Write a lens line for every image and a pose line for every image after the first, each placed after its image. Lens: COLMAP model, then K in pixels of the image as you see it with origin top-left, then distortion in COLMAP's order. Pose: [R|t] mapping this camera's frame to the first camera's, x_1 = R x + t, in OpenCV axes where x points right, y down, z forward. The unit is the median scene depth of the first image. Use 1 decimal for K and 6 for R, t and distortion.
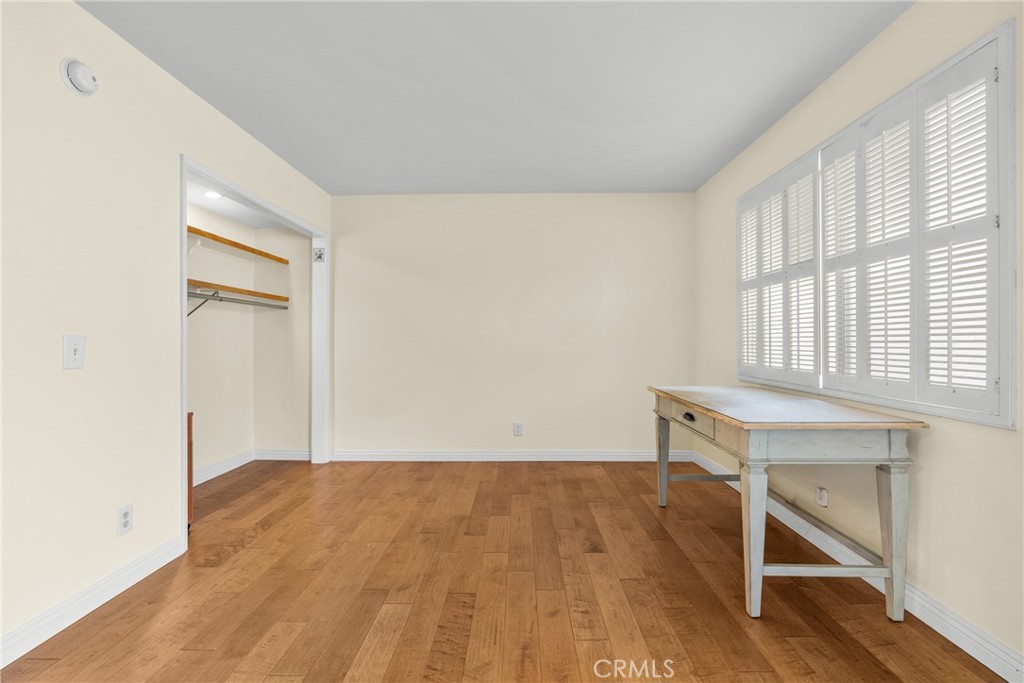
lens RADIAL K [[464.9, 0, 516.3], [0, 464.9, 342.7], [0, 0, 1]] dist [-0.002756, 0.000593]
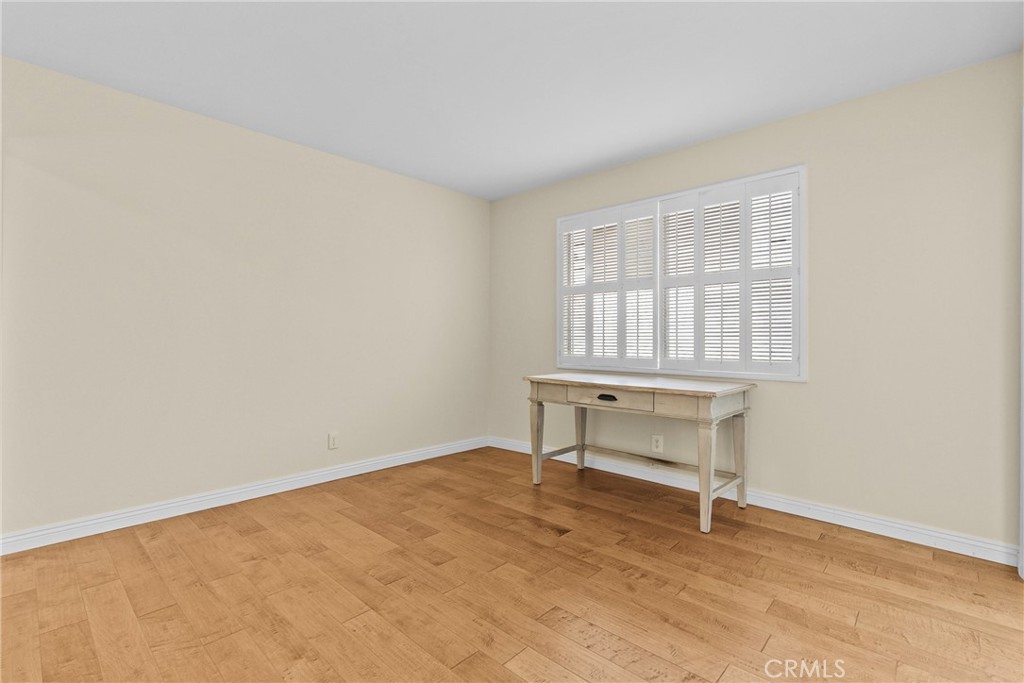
lens RADIAL K [[464.9, 0, 516.3], [0, 464.9, 342.7], [0, 0, 1]] dist [-0.002756, 0.000593]
pose [[0.670858, 0.001329, 0.741585, -0.628549], [-0.004552, 0.999987, 0.002325, 0.014725], [-0.741572, -0.004936, 0.670855, 0.343392]]
